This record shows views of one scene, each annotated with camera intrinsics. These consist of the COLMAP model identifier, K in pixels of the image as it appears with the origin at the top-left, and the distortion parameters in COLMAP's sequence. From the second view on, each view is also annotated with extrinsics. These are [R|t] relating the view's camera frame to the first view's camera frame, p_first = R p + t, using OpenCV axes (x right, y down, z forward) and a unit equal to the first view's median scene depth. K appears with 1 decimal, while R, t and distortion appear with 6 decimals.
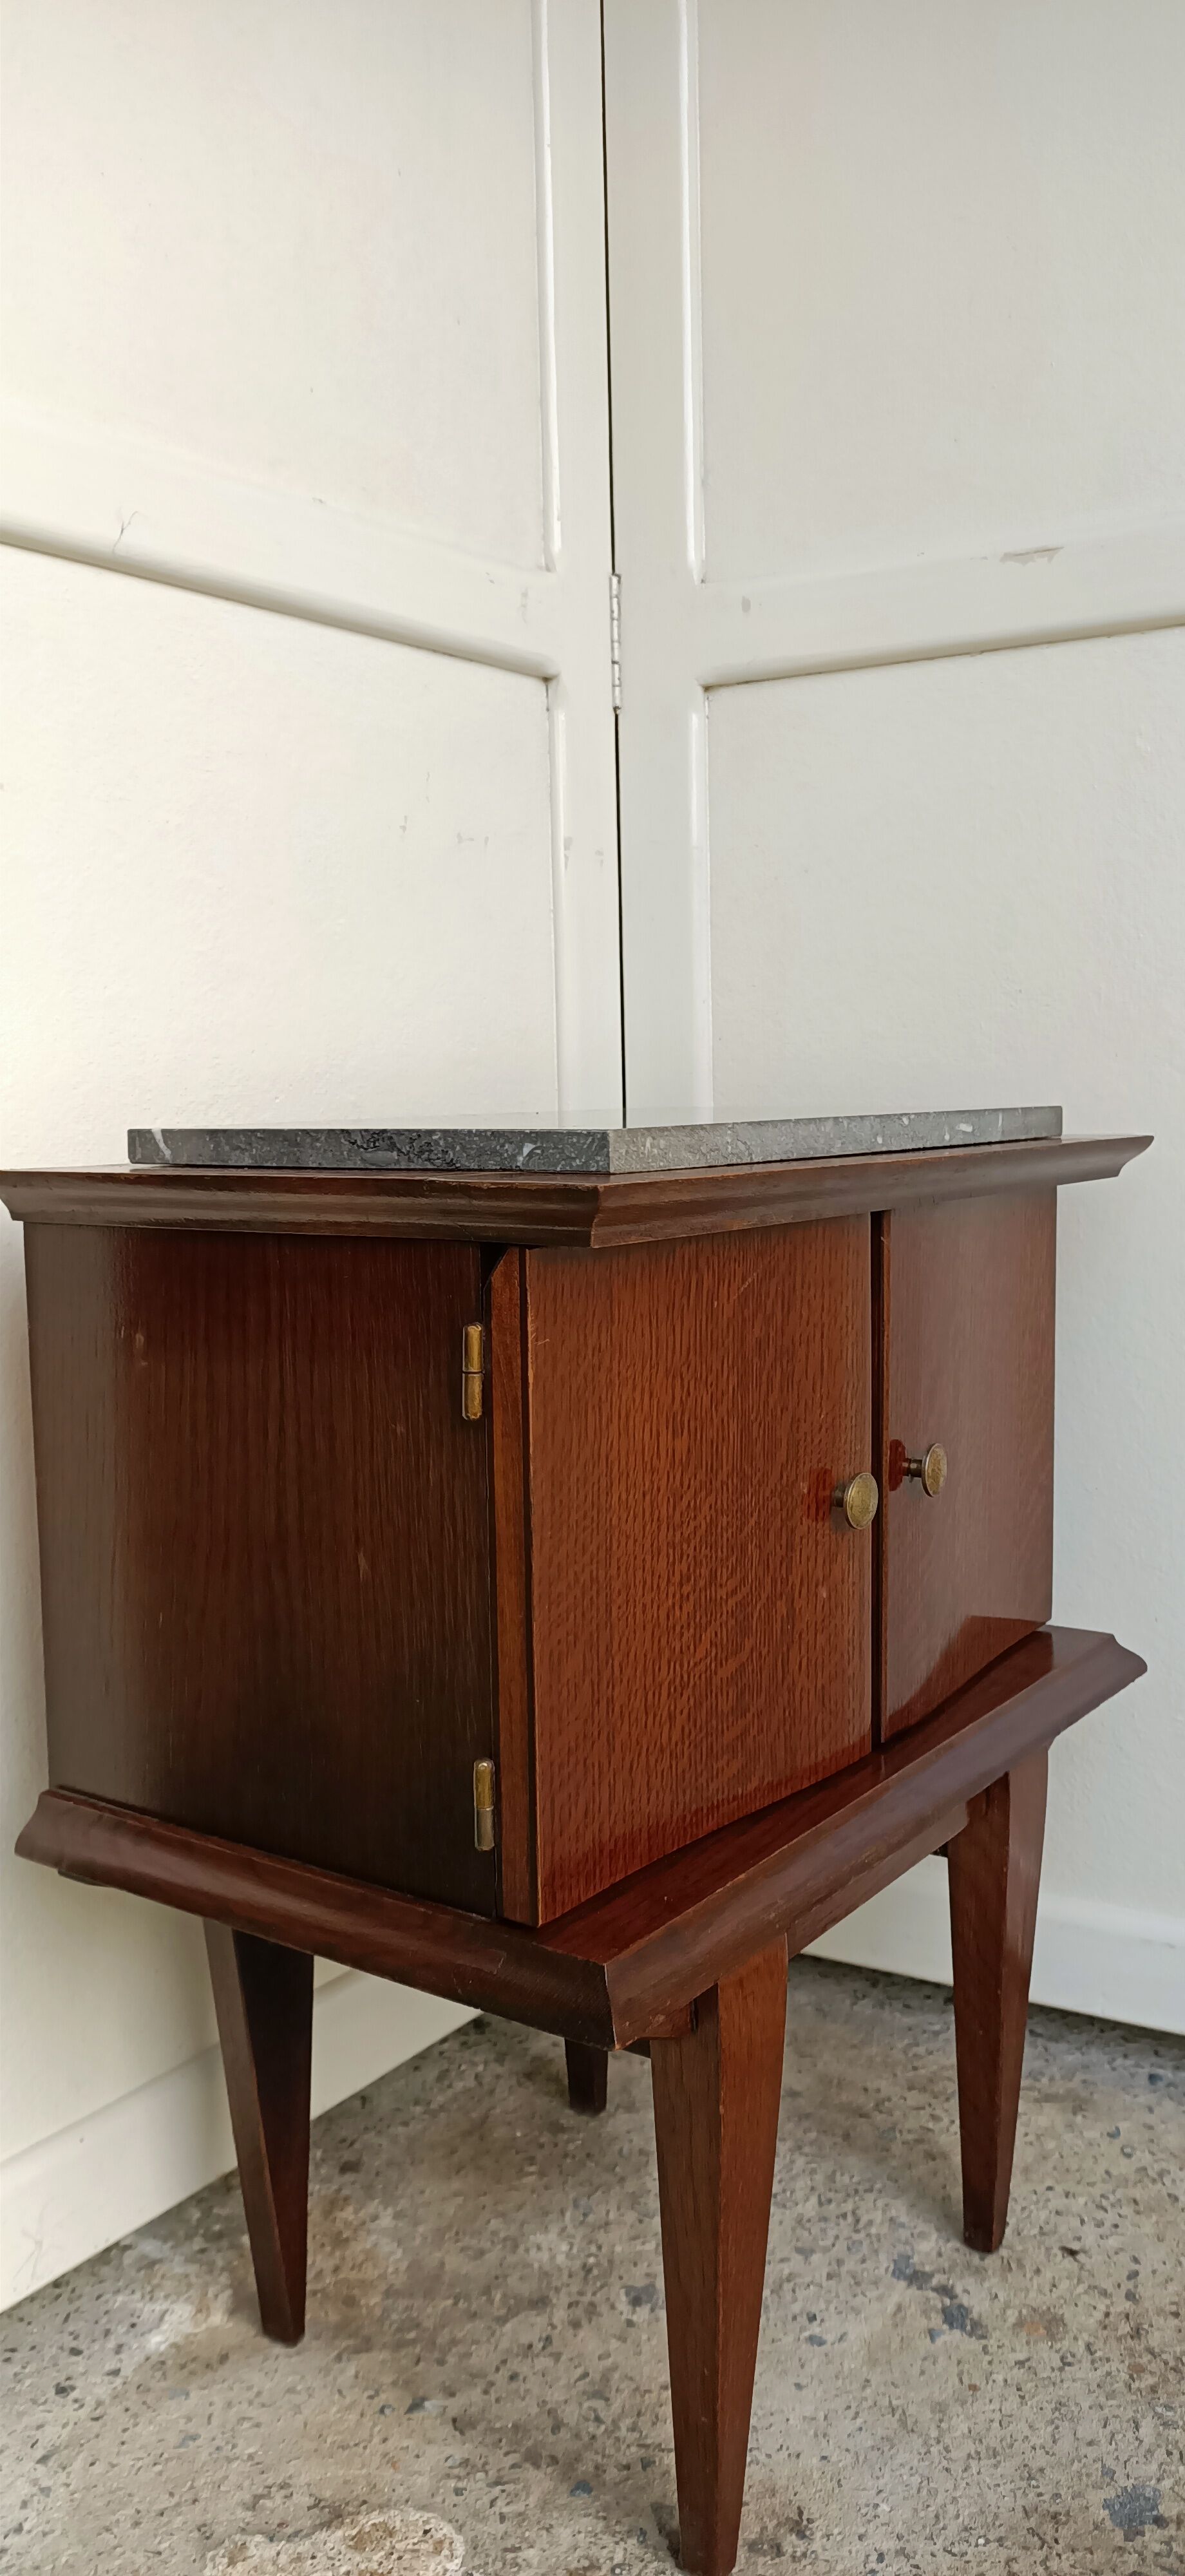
lens RADIAL K [[1970.6, 0, 589.3], [0, 1970.6, 1285.2], [0, 0, 1]] dist [-0.000739, -0.007823]
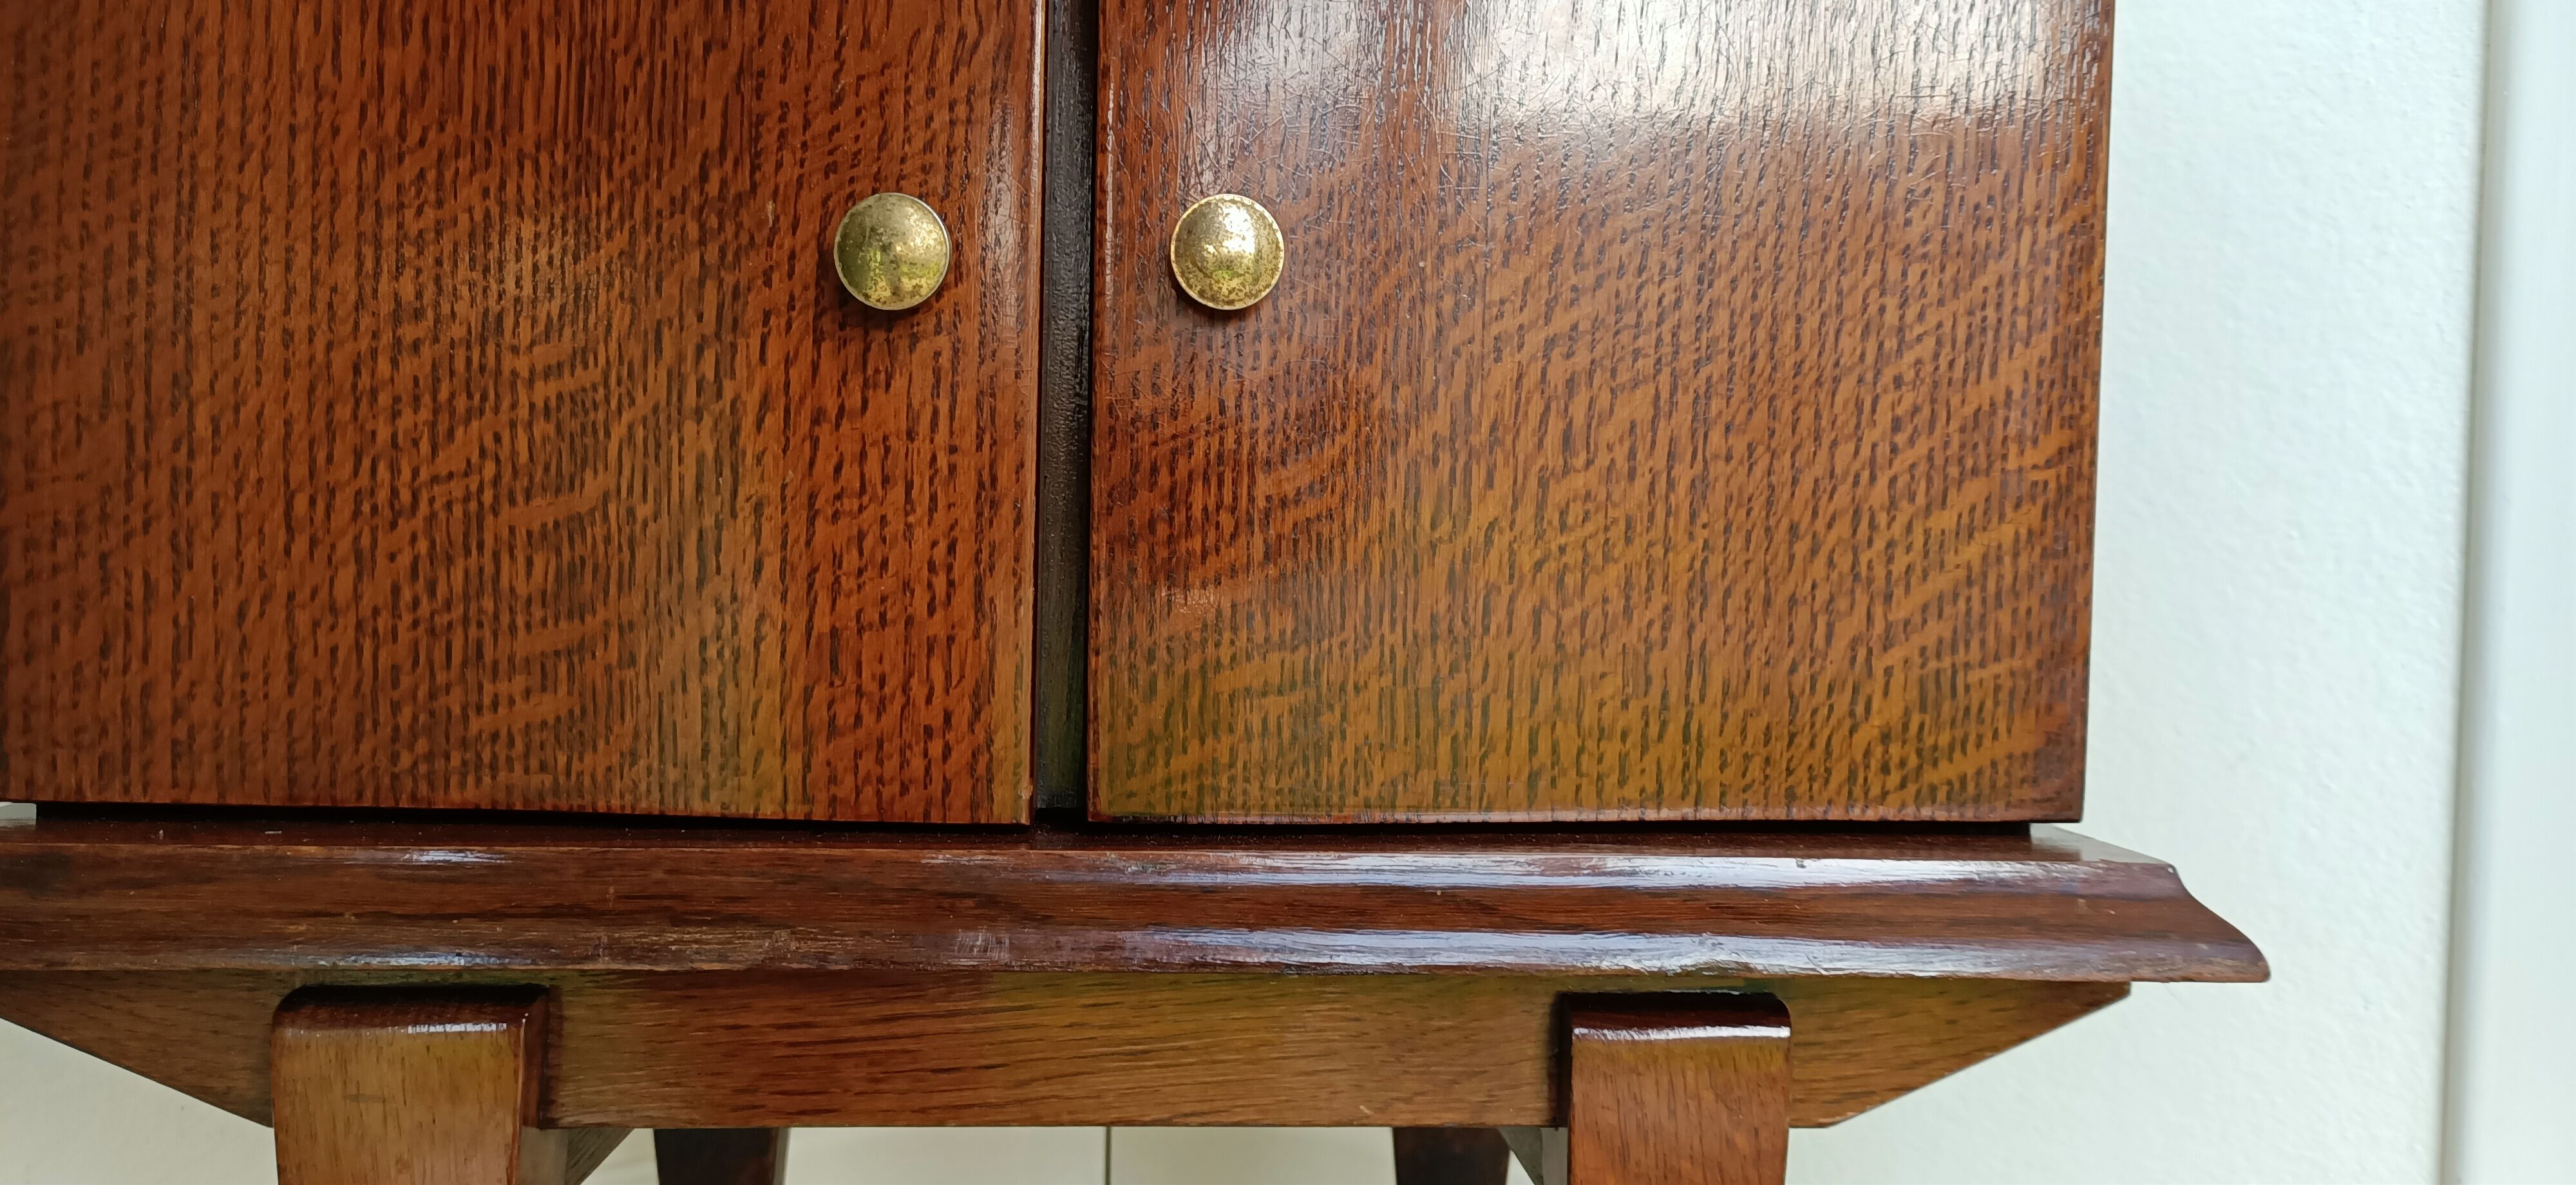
lens RADIAL K [[1970.6, 0, 1280.7], [0, 1970.6, 591.1], [0, 0, 1]] dist [-0.000739, -0.007823]
pose [[0.647978, 0.075379, -0.757920, 0.625360], [-0.117008, 0.993130, -0.001262, 0.197529], [0.752618, 0.089500, 0.652346, 0.827535]]
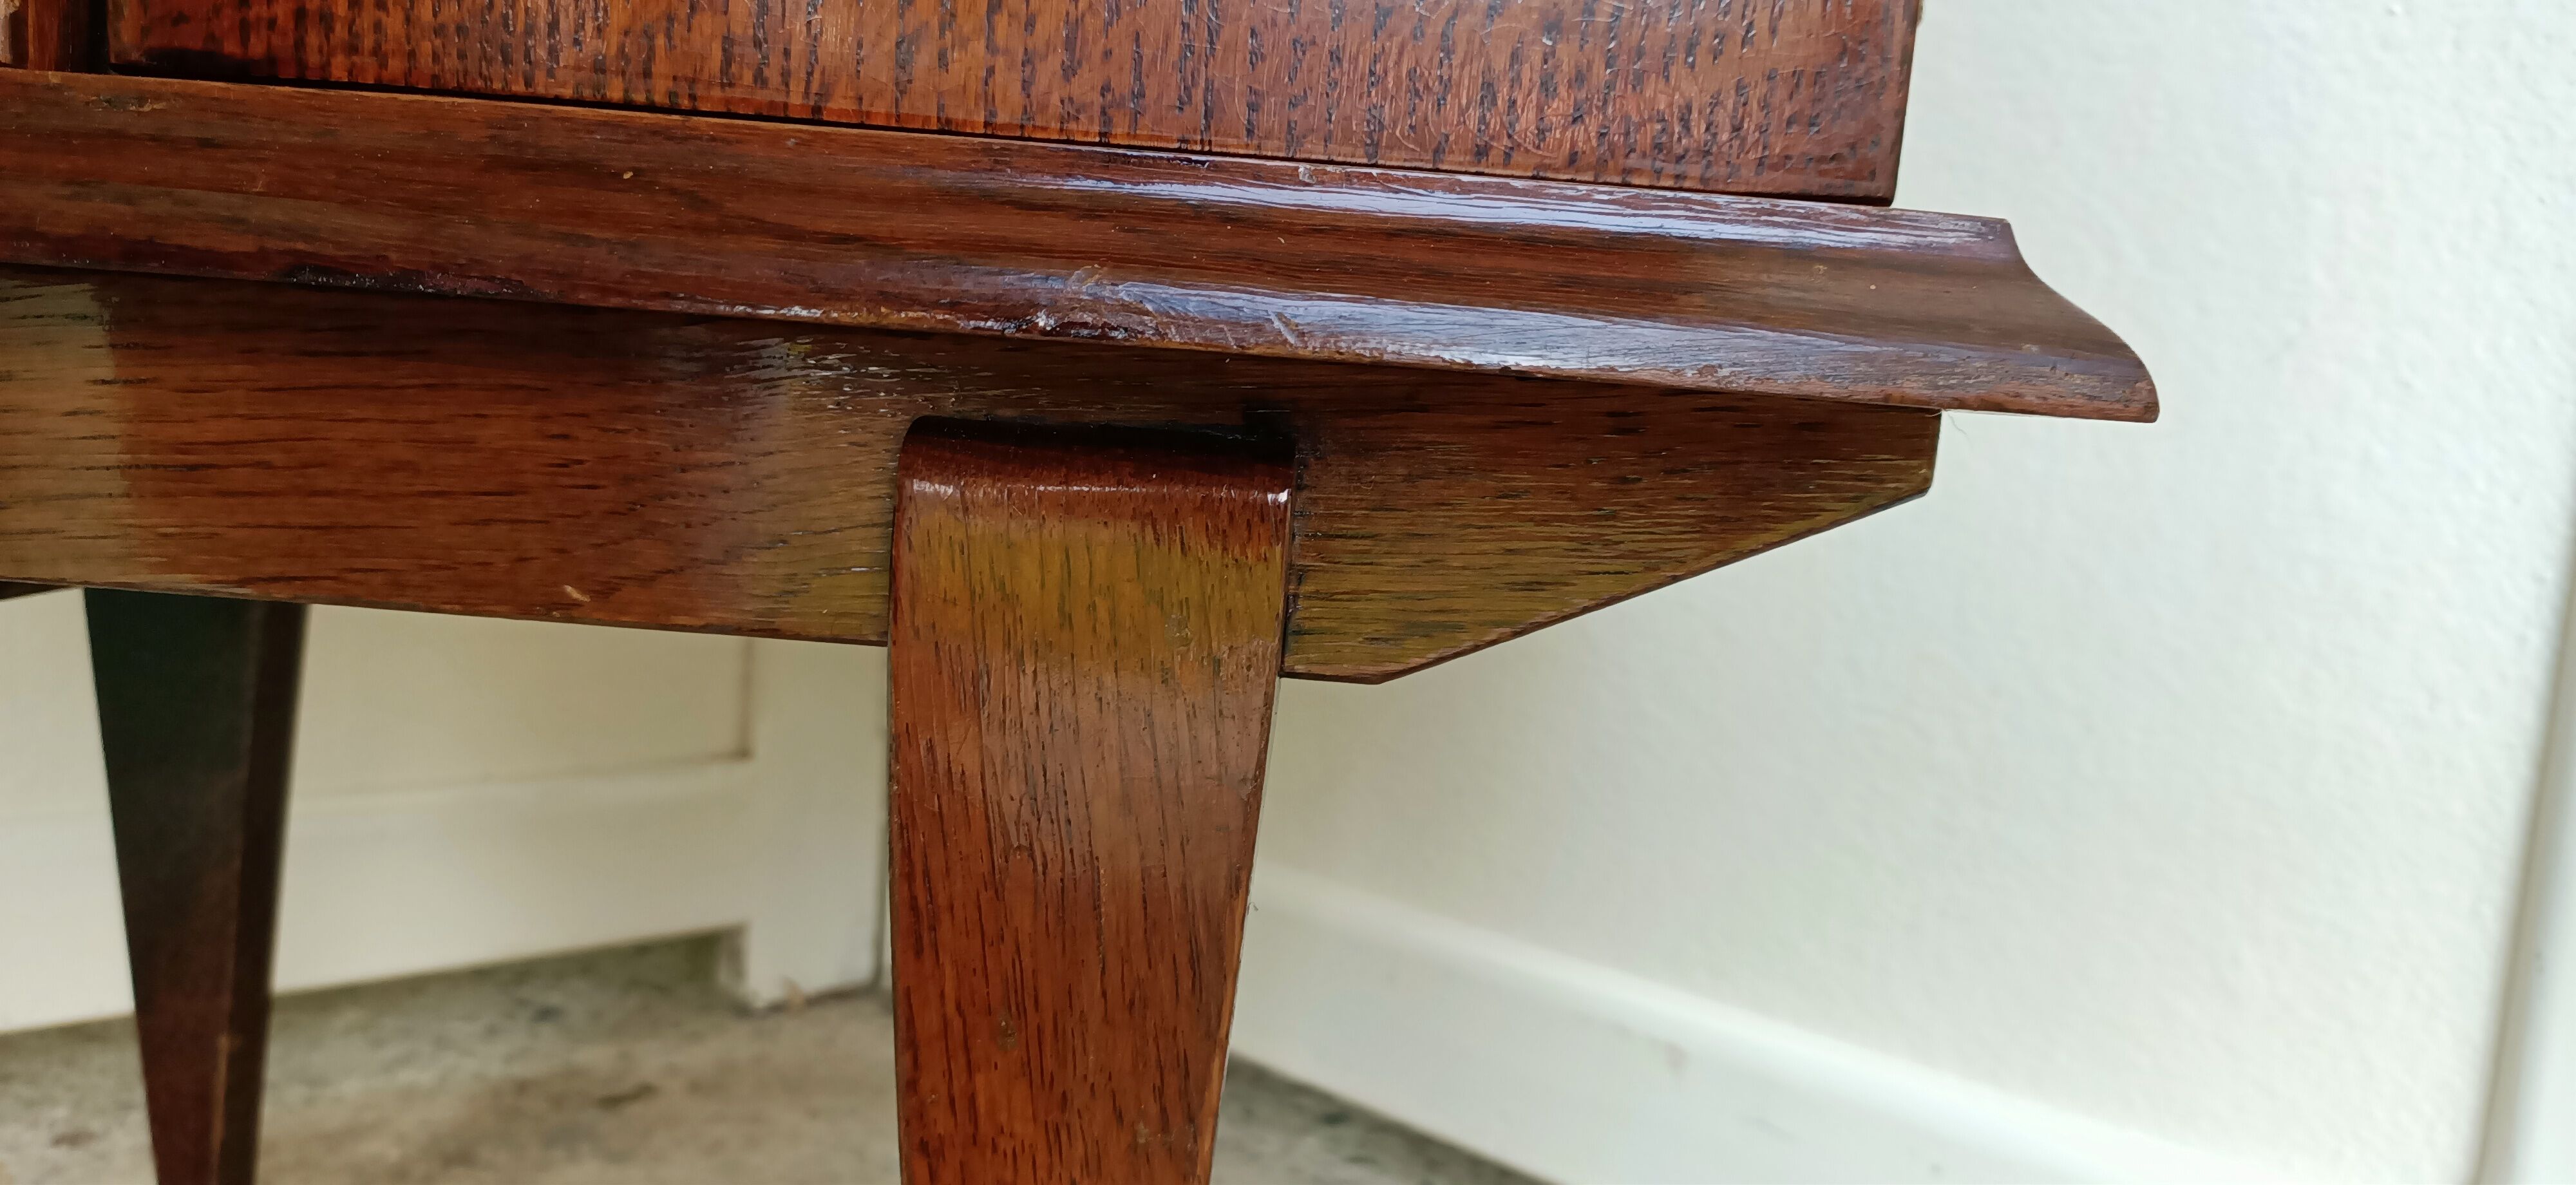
lens RADIAL K [[1970.6, 0, 1297.4], [0, 1970.6, 586.9], [0, 0, 1]] dist [-0.000739, -0.007823]
pose [[0.589837, 0.180595, -0.787069, 0.553848], [-0.173278, 0.980274, 0.095070, 0.289877], [0.788712, 0.080306, 0.609495, 1.127137]]
